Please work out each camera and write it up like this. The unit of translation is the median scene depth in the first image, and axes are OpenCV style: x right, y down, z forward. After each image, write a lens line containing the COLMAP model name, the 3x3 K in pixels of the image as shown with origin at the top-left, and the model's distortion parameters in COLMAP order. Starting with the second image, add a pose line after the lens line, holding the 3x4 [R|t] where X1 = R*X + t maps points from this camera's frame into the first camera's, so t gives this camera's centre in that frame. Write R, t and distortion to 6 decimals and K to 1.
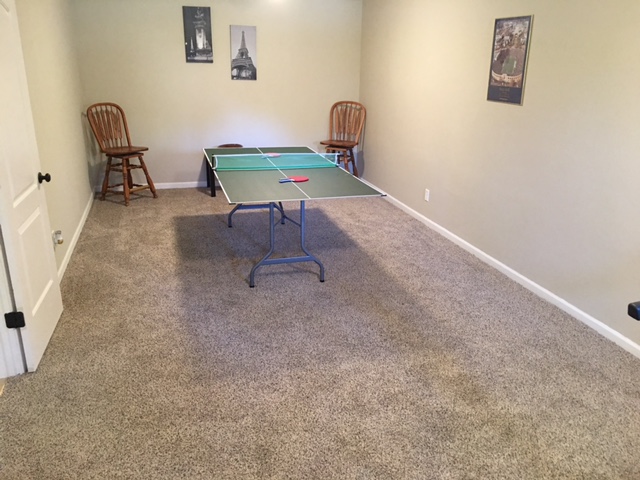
lens RADIAL K [[542.9, 0, 322.3], [0, 542.9, 236.9], [0, 0, 1]] dist [0.057947, -0.104493]
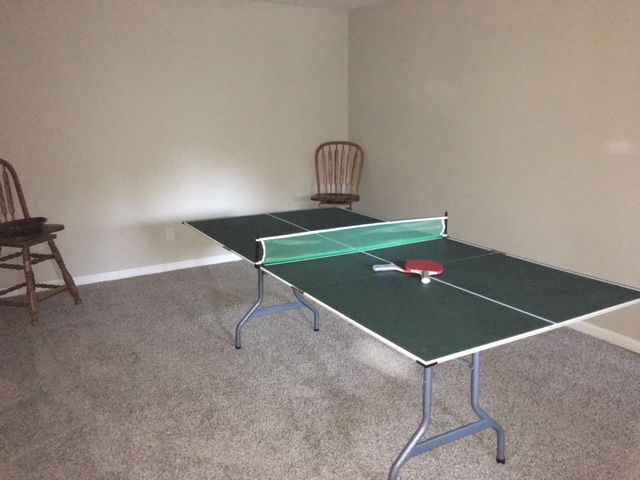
lens RADIAL K [[542.9, 0, 317.1], [0, 542.9, 244.6], [0, 0, 1]] dist [0.057947, -0.104493]
pose [[0.969425, -0.084919, 0.230226, -0.182889], [0.100928, 0.993163, -0.058655, -0.074984], [-0.223671, 0.080098, 0.971368, 0.332221]]
